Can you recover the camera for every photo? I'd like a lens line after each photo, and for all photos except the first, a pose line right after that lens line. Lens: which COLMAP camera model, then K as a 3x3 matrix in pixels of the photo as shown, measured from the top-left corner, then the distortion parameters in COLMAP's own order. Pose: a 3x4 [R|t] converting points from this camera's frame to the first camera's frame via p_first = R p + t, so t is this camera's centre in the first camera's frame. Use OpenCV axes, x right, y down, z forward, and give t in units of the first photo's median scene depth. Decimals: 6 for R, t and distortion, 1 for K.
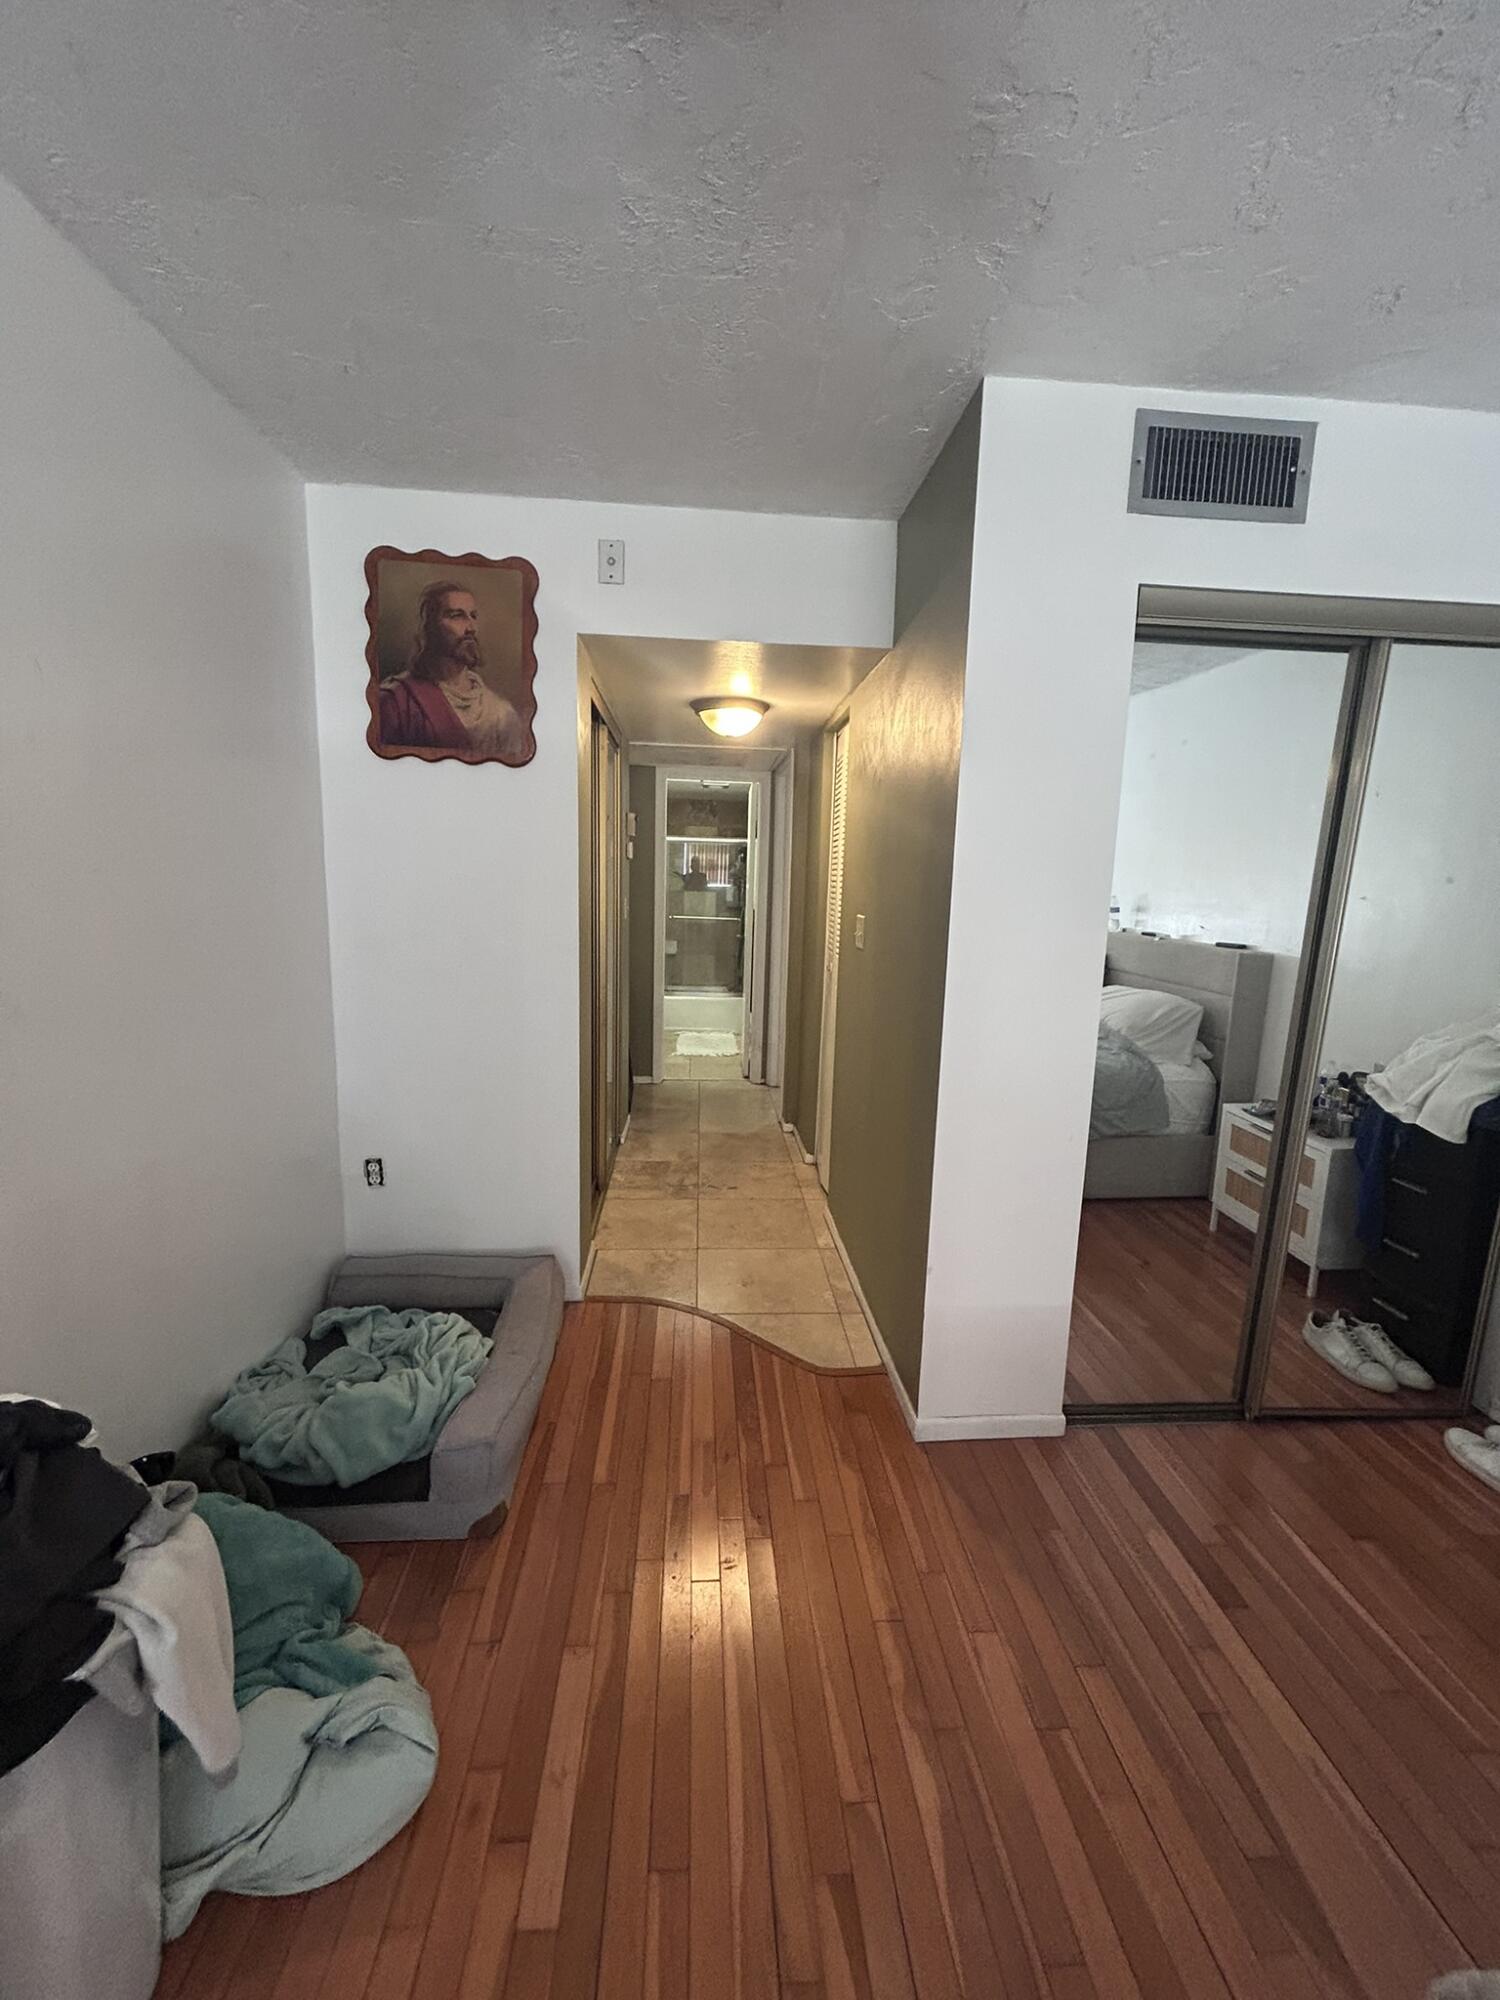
lens RADIAL K [[802.6, 0, 752.4], [0, 802.6, 1000.6], [0, 0, 1]] dist [-0.001680, -0.000838]
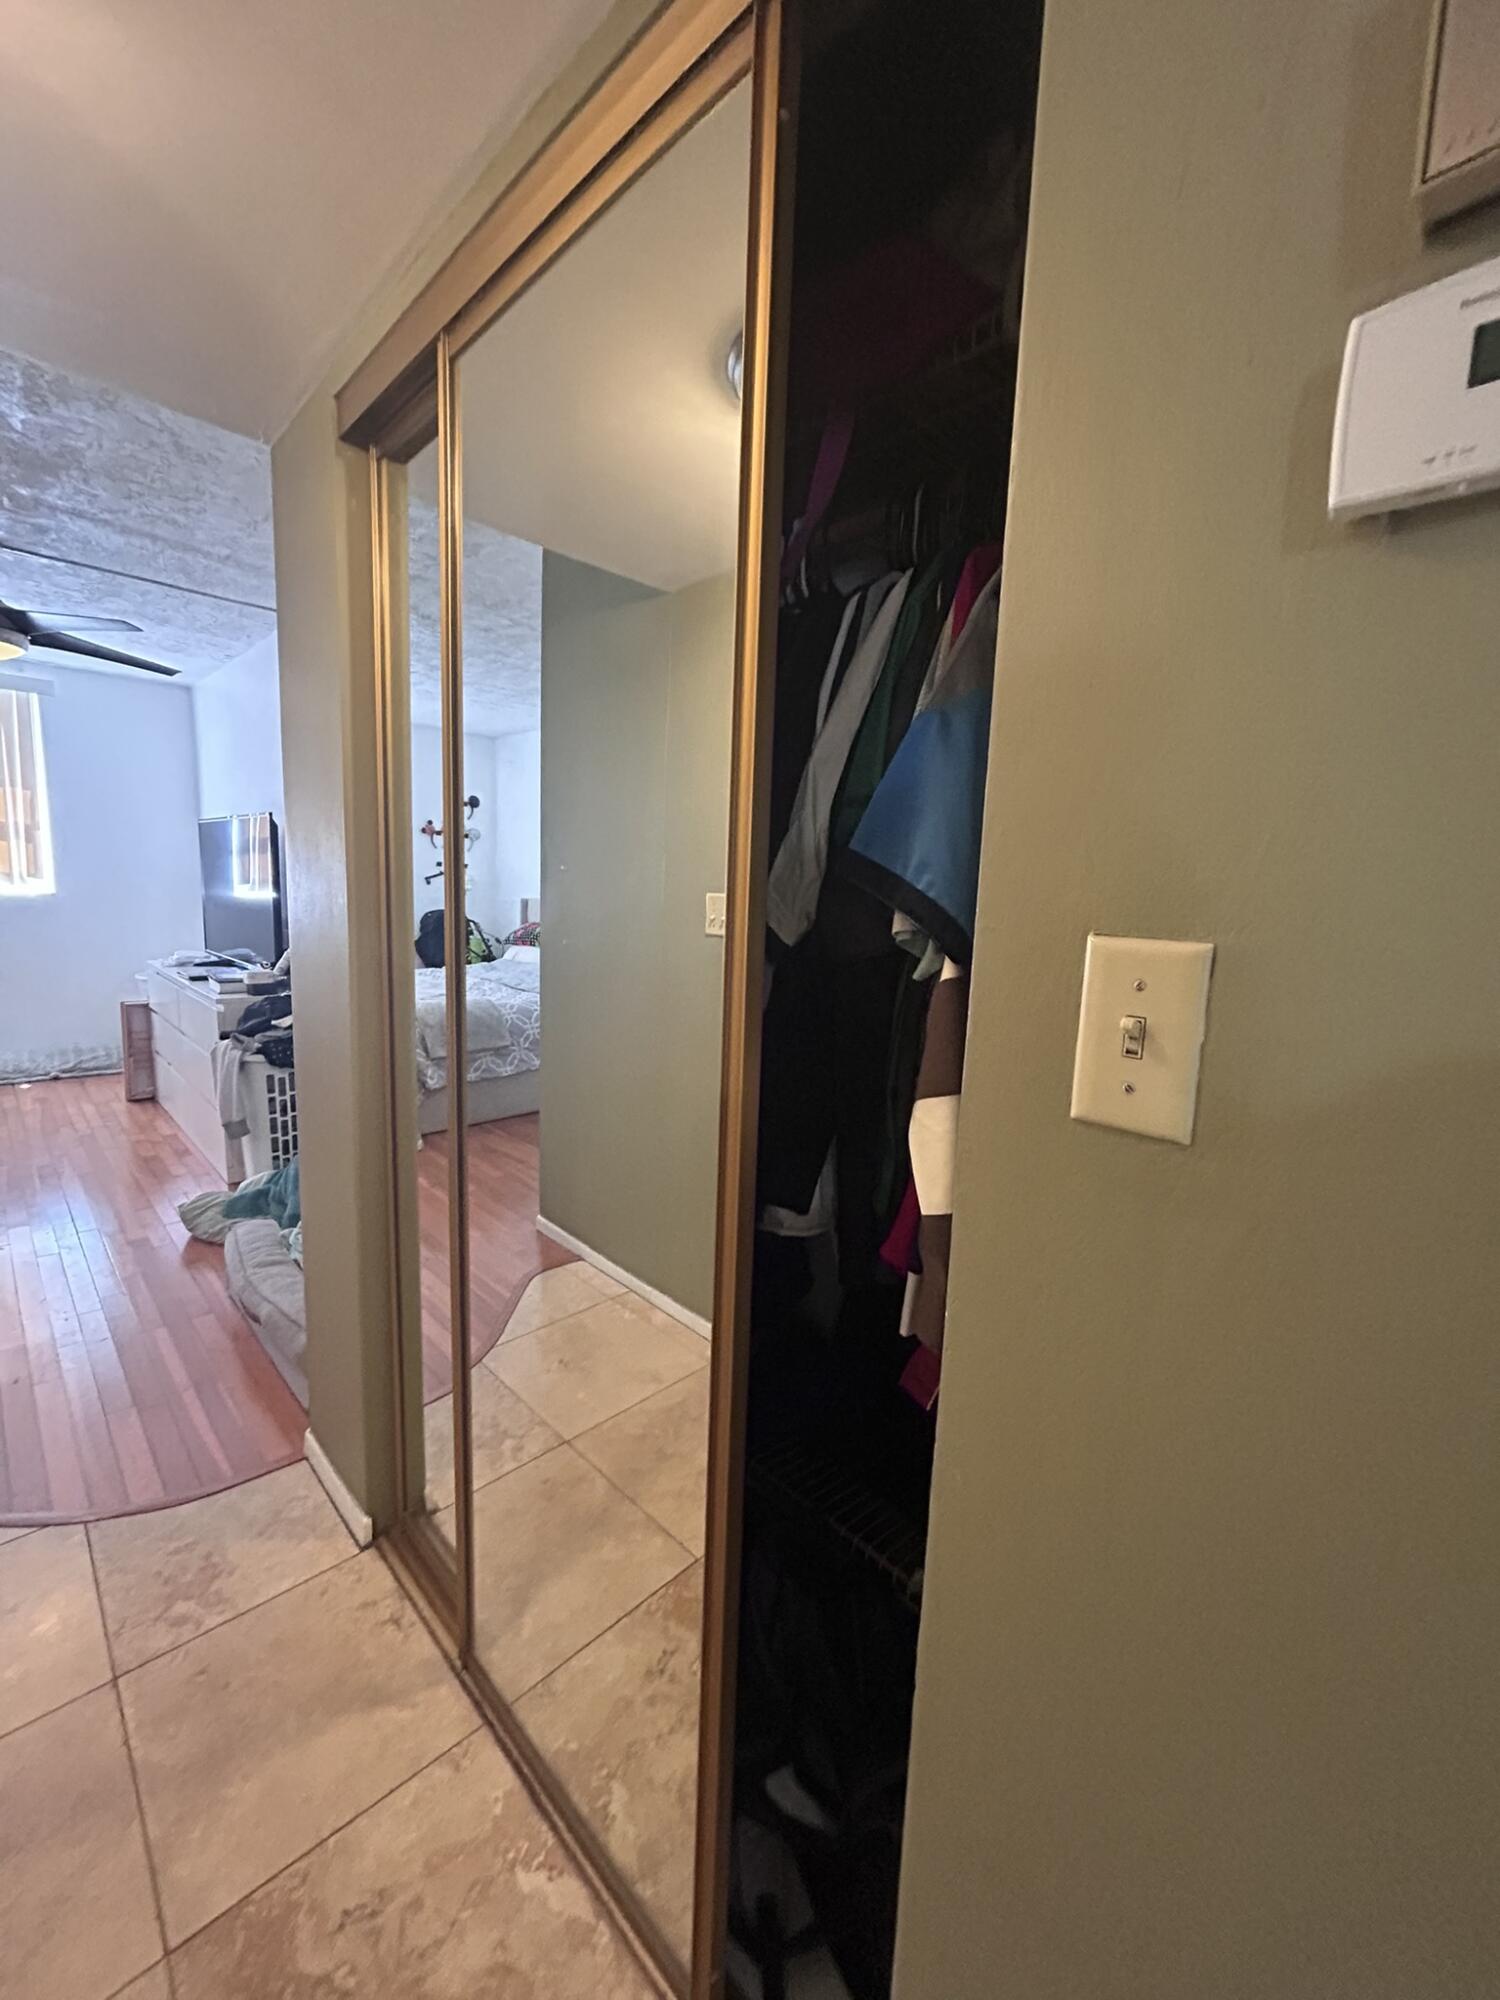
lens RADIAL K [[803.5, 0, 752.2], [0, 803.5, 1002.4], [0, 0, 1]] dist [0.008248, -0.002988]
pose [[-0.758687, 0.032535, -0.650642, -0.054572], [-0.157481, 0.959971, 0.231635, -0.173976], [0.632134, 0.278202, -0.723194, 1.339354]]
